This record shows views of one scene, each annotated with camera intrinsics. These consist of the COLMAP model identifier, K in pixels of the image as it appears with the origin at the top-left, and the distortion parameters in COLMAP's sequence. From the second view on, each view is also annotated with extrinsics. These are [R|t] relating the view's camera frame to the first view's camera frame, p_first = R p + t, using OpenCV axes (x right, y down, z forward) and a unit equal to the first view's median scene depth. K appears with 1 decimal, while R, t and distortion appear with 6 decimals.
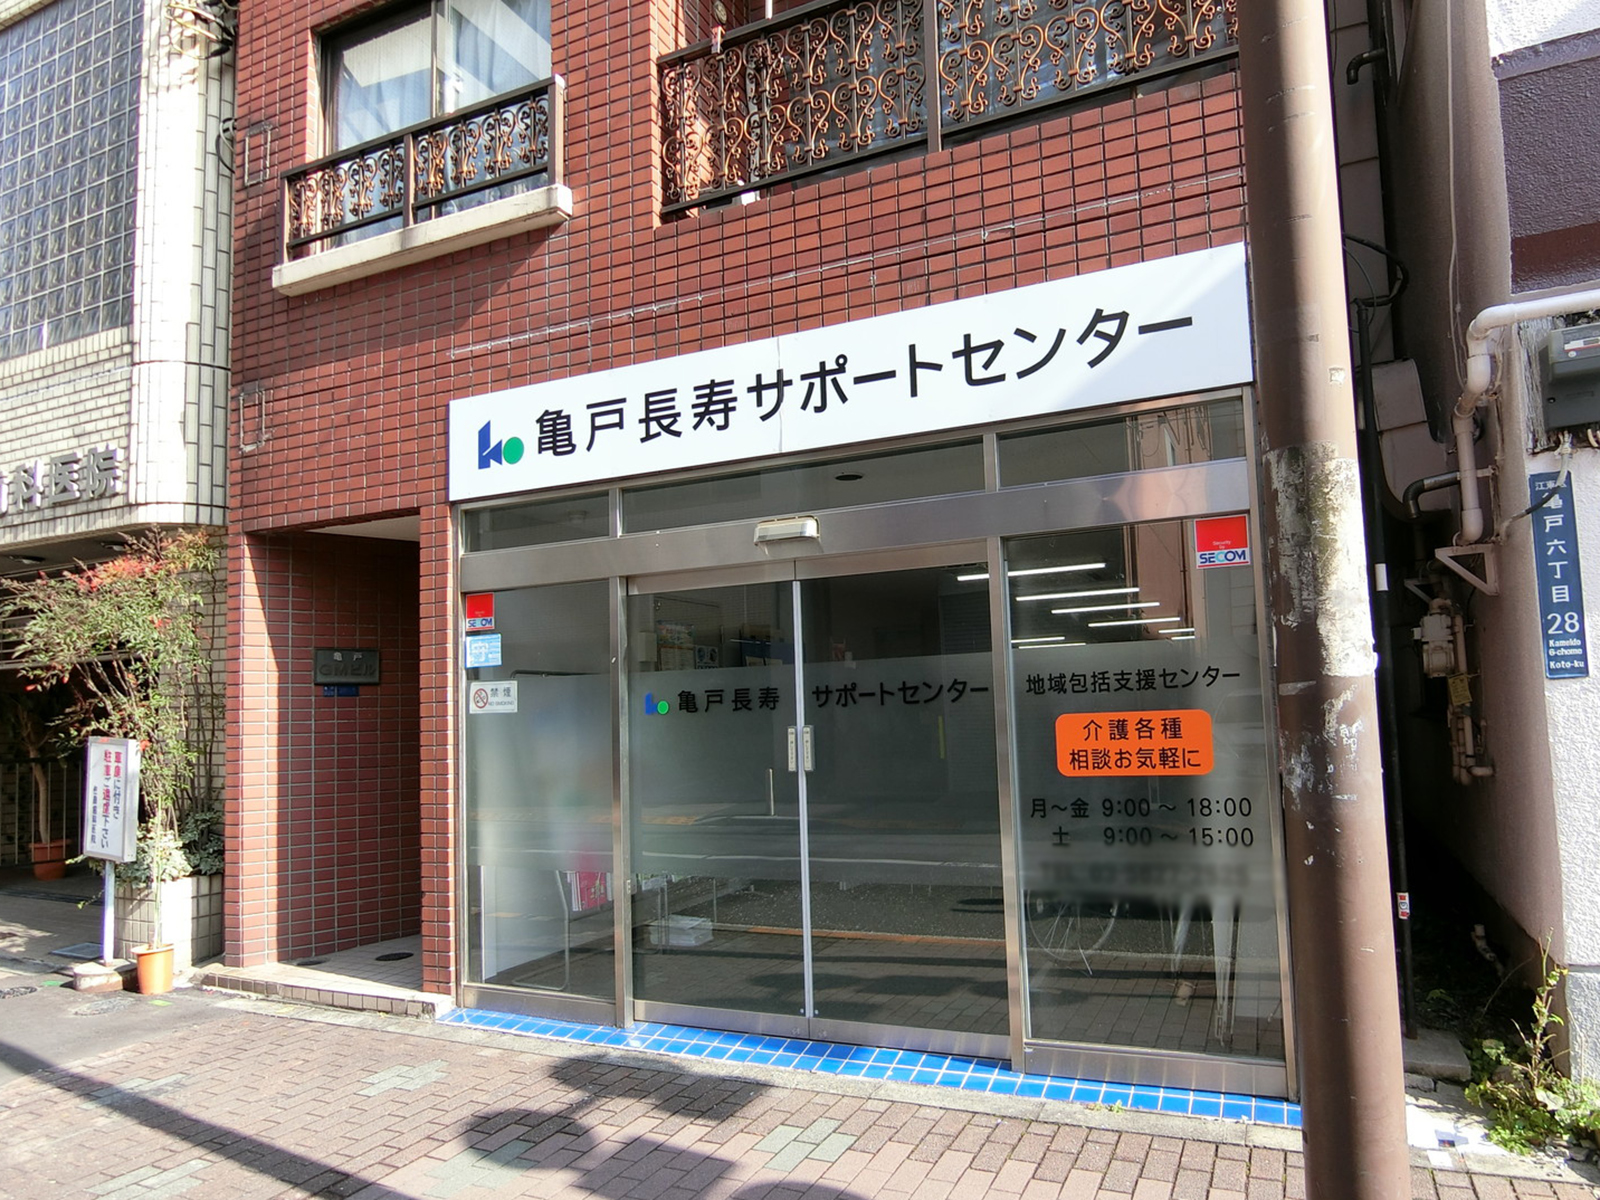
lens RADIAL K [[1017.5, 0, 863.1], [0, 1017.5, 658.1], [0, 0, 1]] dist [-0.024941, -0.002813]
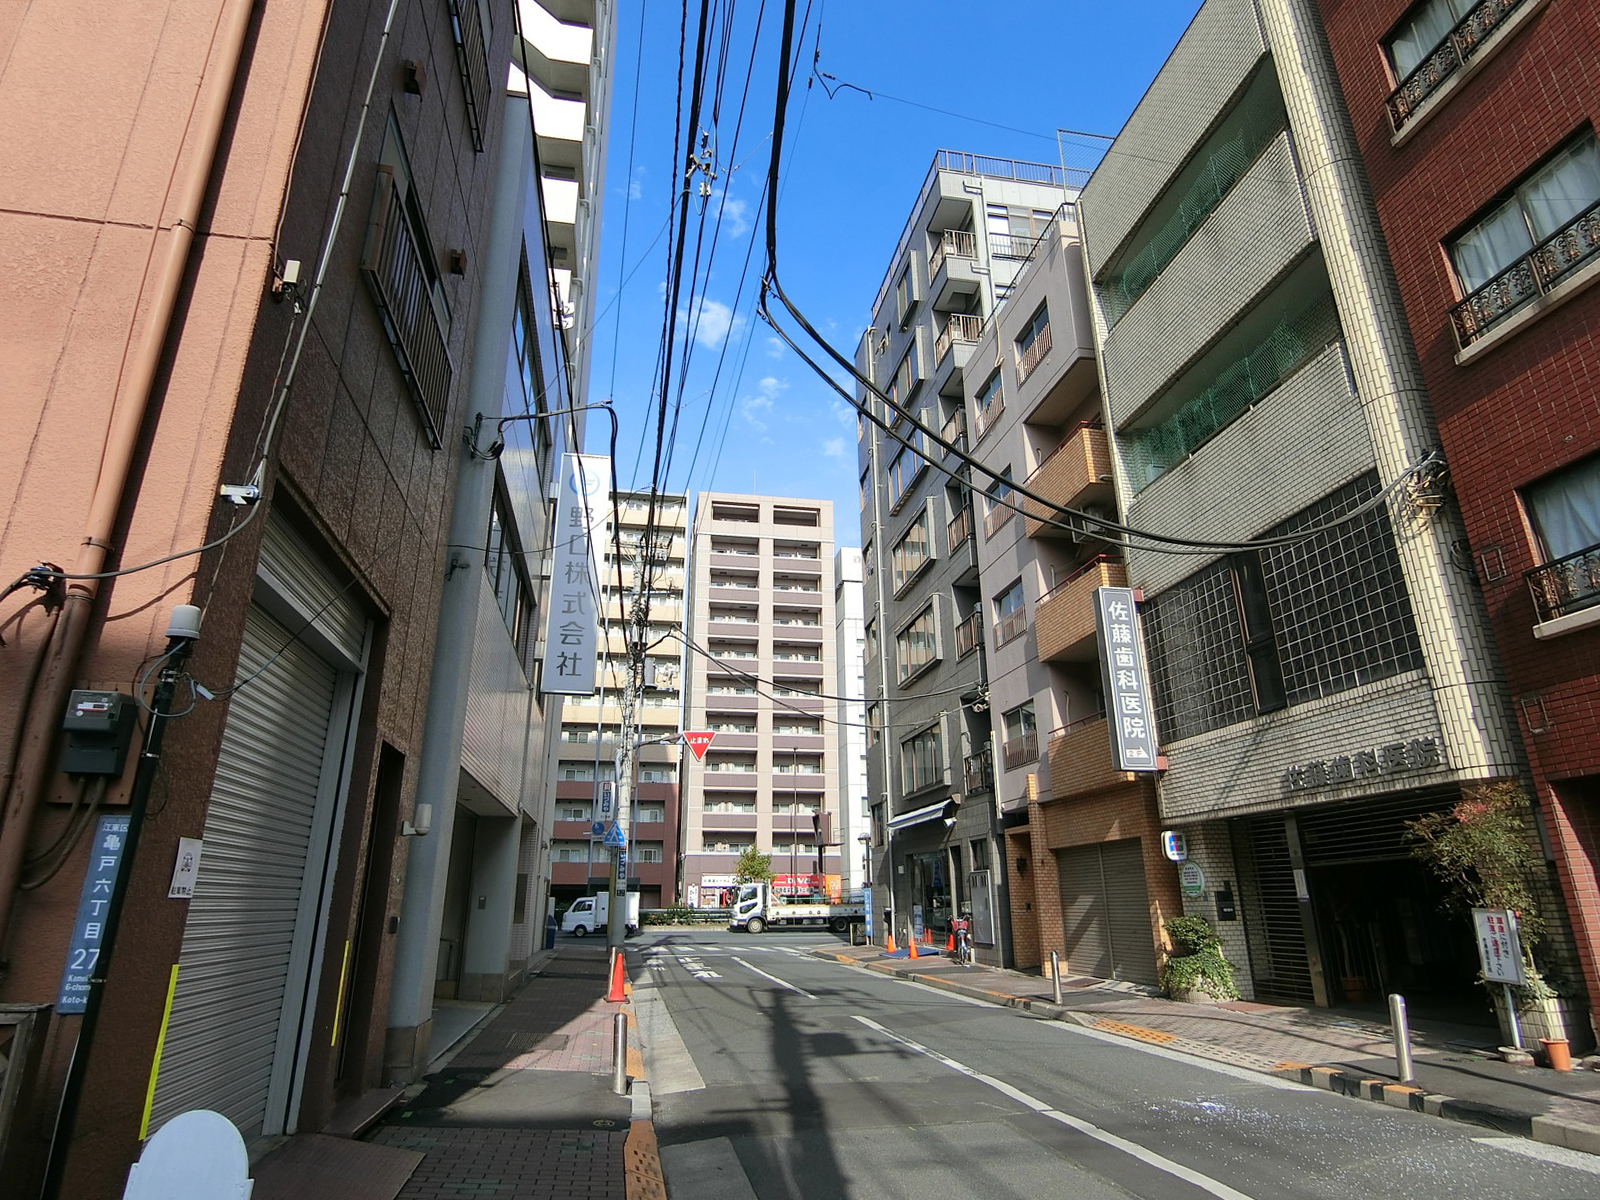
lens RADIAL K [[899.6, 0, 834.2], [0, 899.6, 610.9], [0, 0, 1]] dist [-0.010264, -0.003825]
pose [[0.579753, -0.247663, -0.776241, -0.075762], [0.057655, 0.962767, -0.264114, -0.071543], [0.812750, 0.108366, 0.572446, -0.831774]]
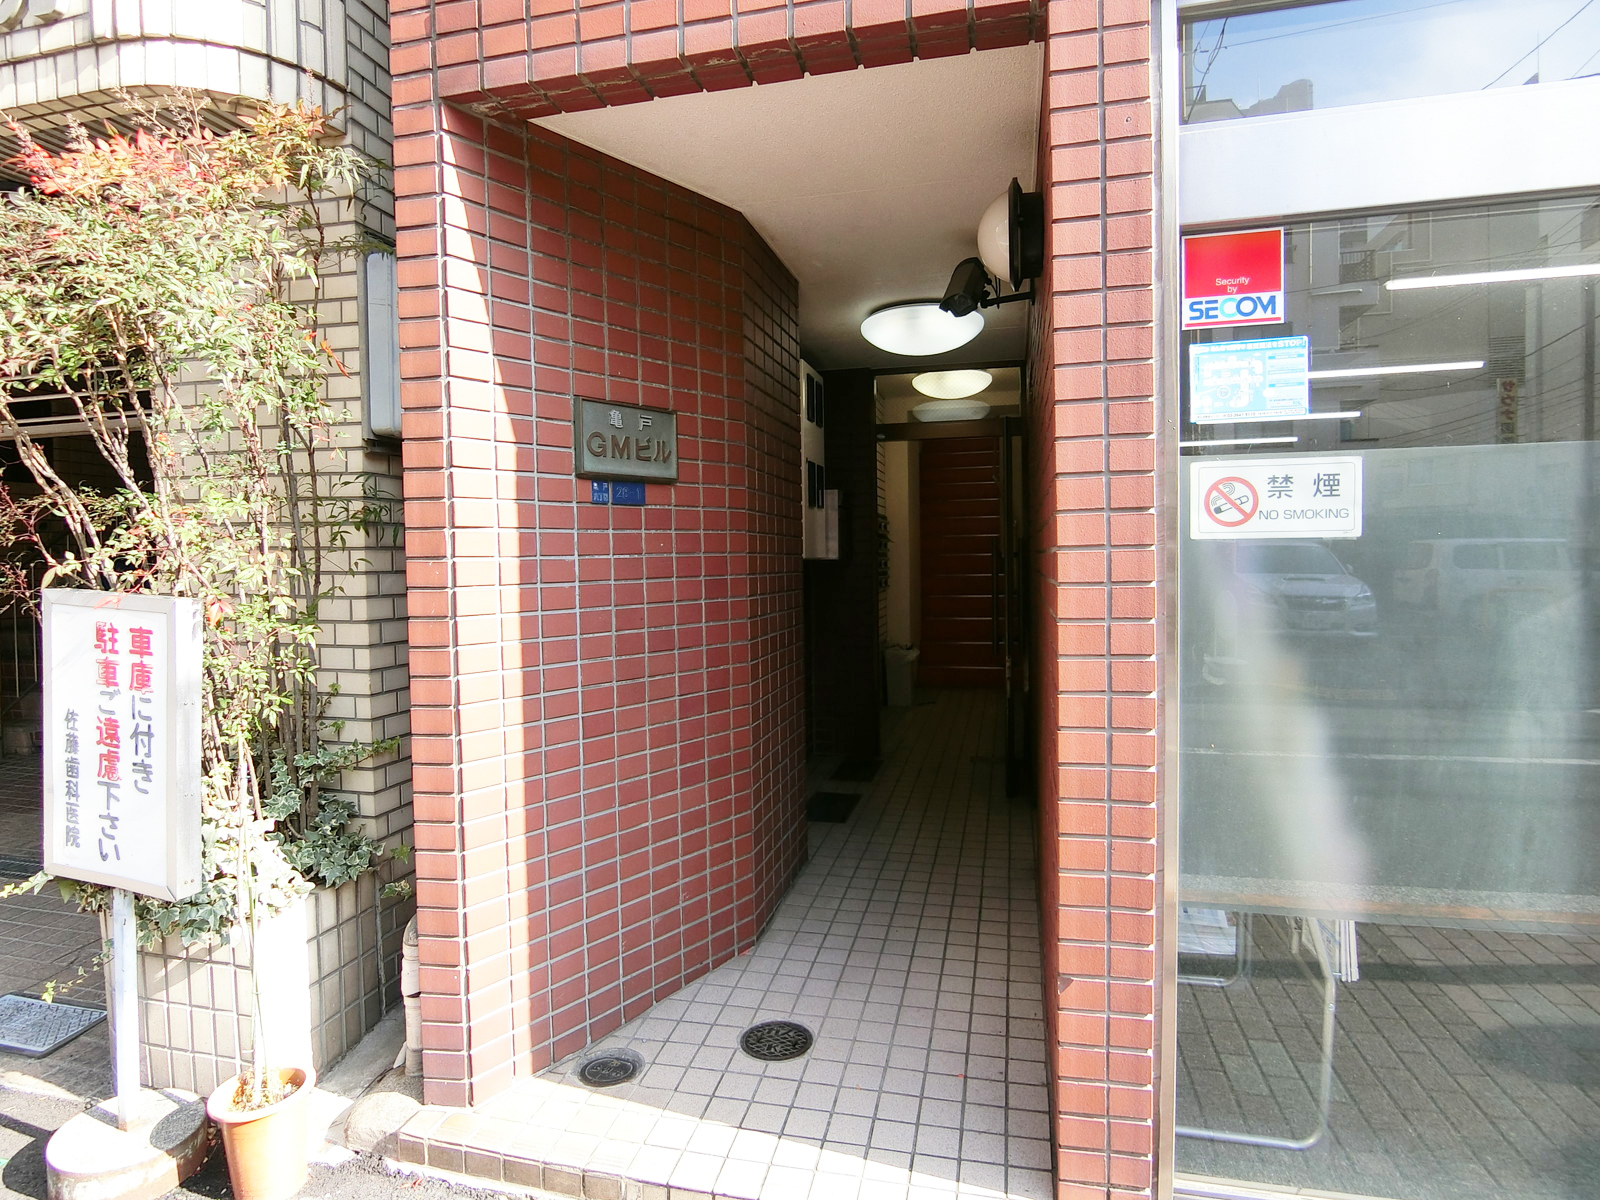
lens RADIAL K [[899.6, 0, 793.5], [0, 899.6, 596.6], [0, 0, 1]] dist [-0.010264, -0.003825]
pose [[0.986397, 0.004806, 0.164311, -0.517361], [-0.020490, 0.995371, 0.093896, 0.040561], [-0.163100, -0.095986, 0.981929, 0.579108]]
